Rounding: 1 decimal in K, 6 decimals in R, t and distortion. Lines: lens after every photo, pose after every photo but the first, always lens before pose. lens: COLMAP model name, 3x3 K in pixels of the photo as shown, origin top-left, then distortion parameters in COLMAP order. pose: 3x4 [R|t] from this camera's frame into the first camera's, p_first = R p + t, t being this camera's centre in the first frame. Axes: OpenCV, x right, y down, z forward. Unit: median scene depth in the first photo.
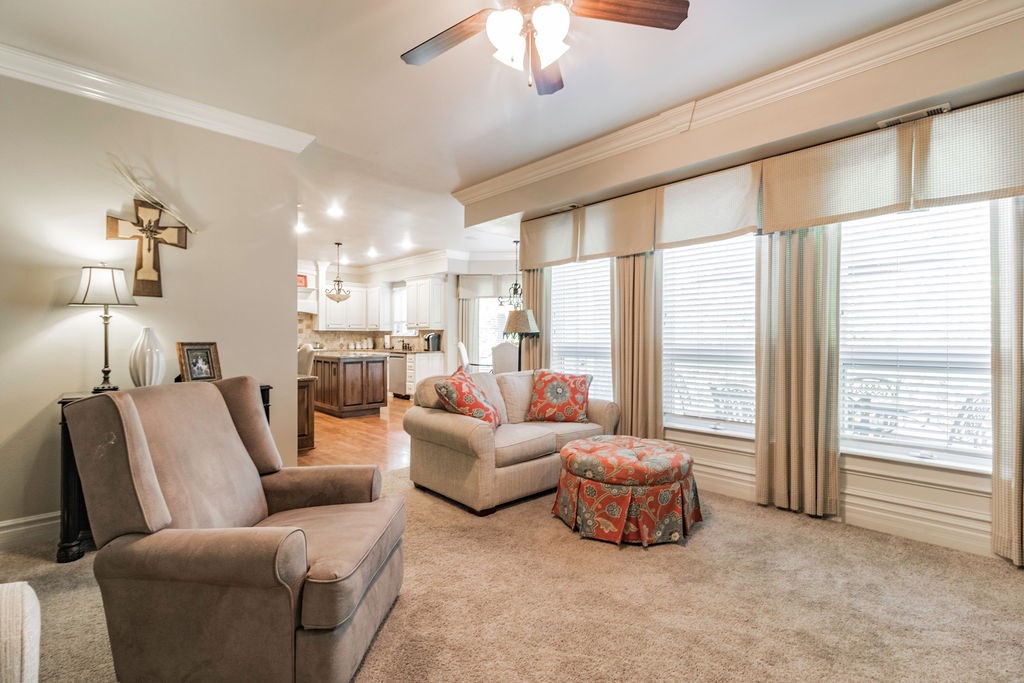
lens RADIAL K [[471.6, 0, 513.8], [0, 471.6, 338.9], [0, 0, 1]] dist [-0.002316, -0.000321]
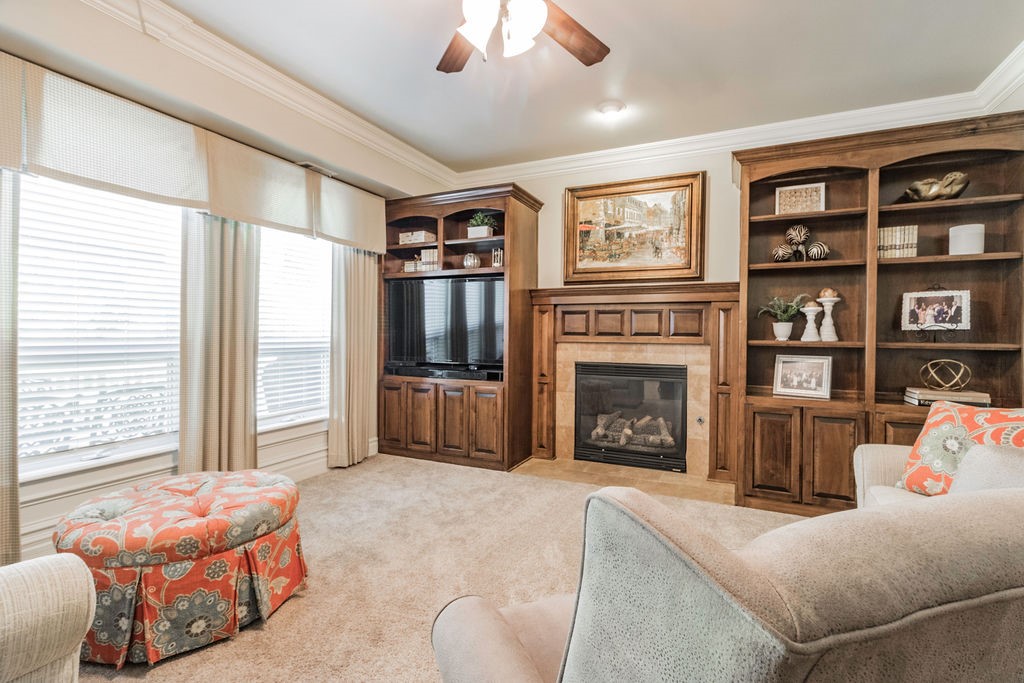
lens RADIAL K [[471.6, 0, 513.5], [0, 471.6, 339.3], [0, 0, 1]] dist [-0.002316, -0.000321]
pose [[-0.357233, -0.018901, 0.933824, -0.565934], [-0.011933, 0.999806, 0.015672, -0.005433], [-0.933939, -0.005545, -0.357389, 0.838238]]
